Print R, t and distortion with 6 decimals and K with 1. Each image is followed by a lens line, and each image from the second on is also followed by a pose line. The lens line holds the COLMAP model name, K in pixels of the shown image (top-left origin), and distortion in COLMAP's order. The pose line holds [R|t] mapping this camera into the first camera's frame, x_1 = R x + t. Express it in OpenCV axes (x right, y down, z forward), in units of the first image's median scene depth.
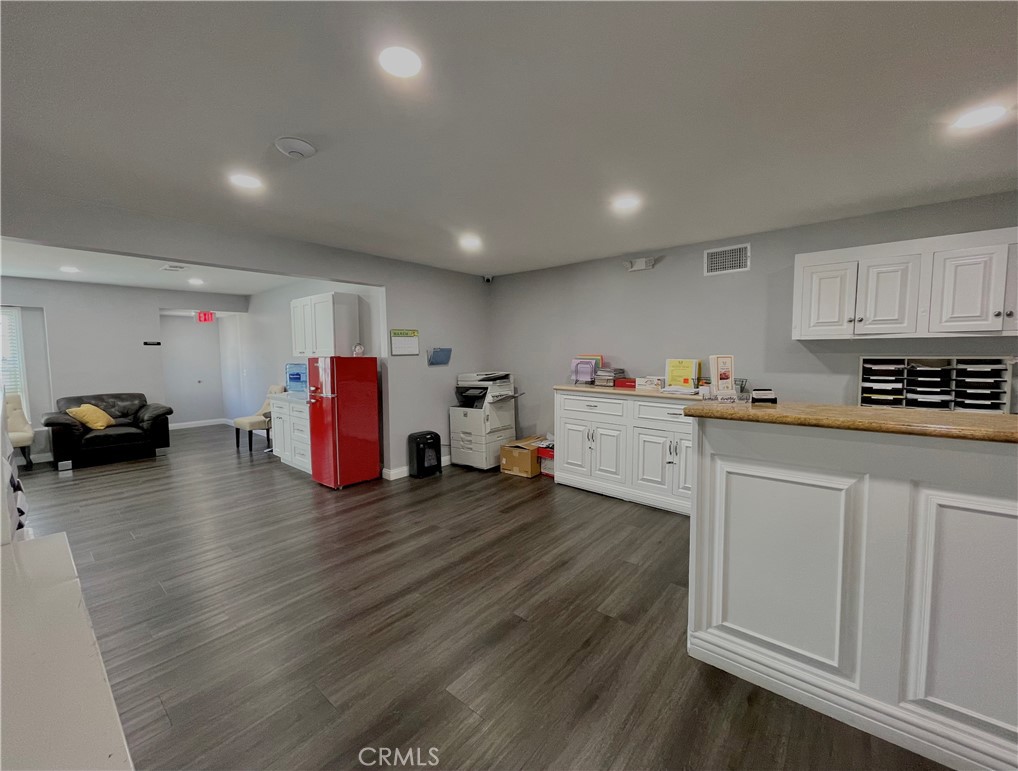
lens RADIAL K [[413.2, 0, 508.8], [0, 413.2, 383.3], [0, 0, 1]] dist [-0.002551, -0.000143]
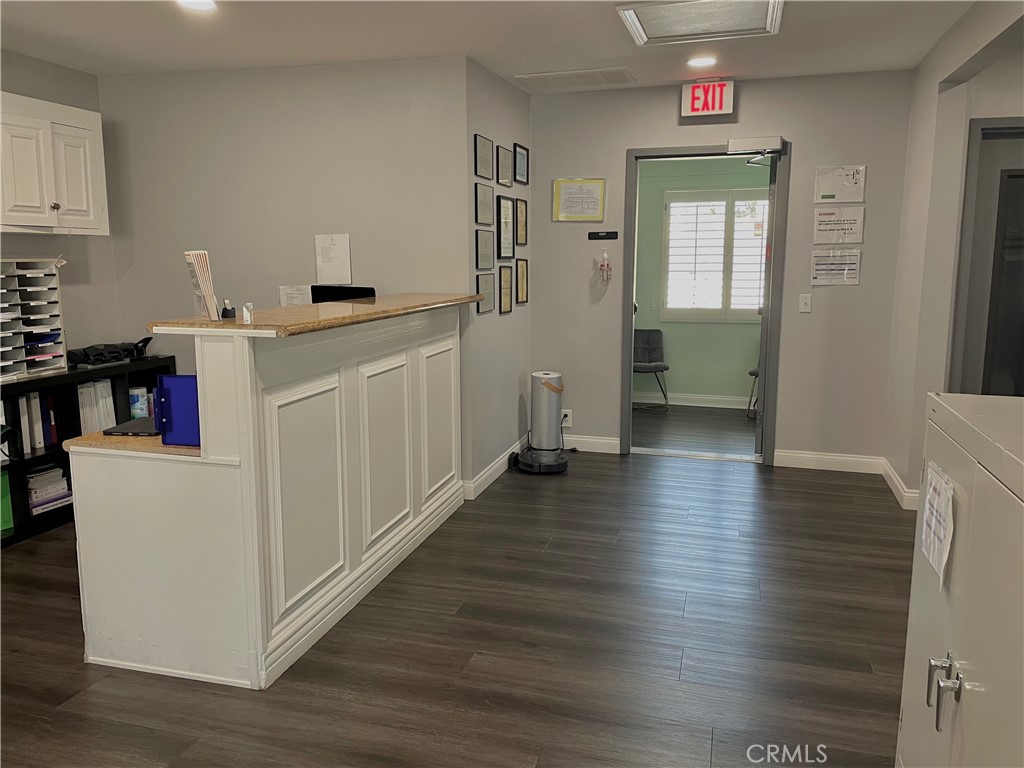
lens RADIAL K [[763.3, 0, 511.1], [0, 763.3, 379.9], [0, 0, 1]] dist [0.011959, 0.000077]
pose [[-0.388140, -0.138758, 0.911095, -0.877572], [0.072963, 0.980871, 0.180468, -0.052866], [-0.918708, 0.136523, -0.370591, 1.091306]]
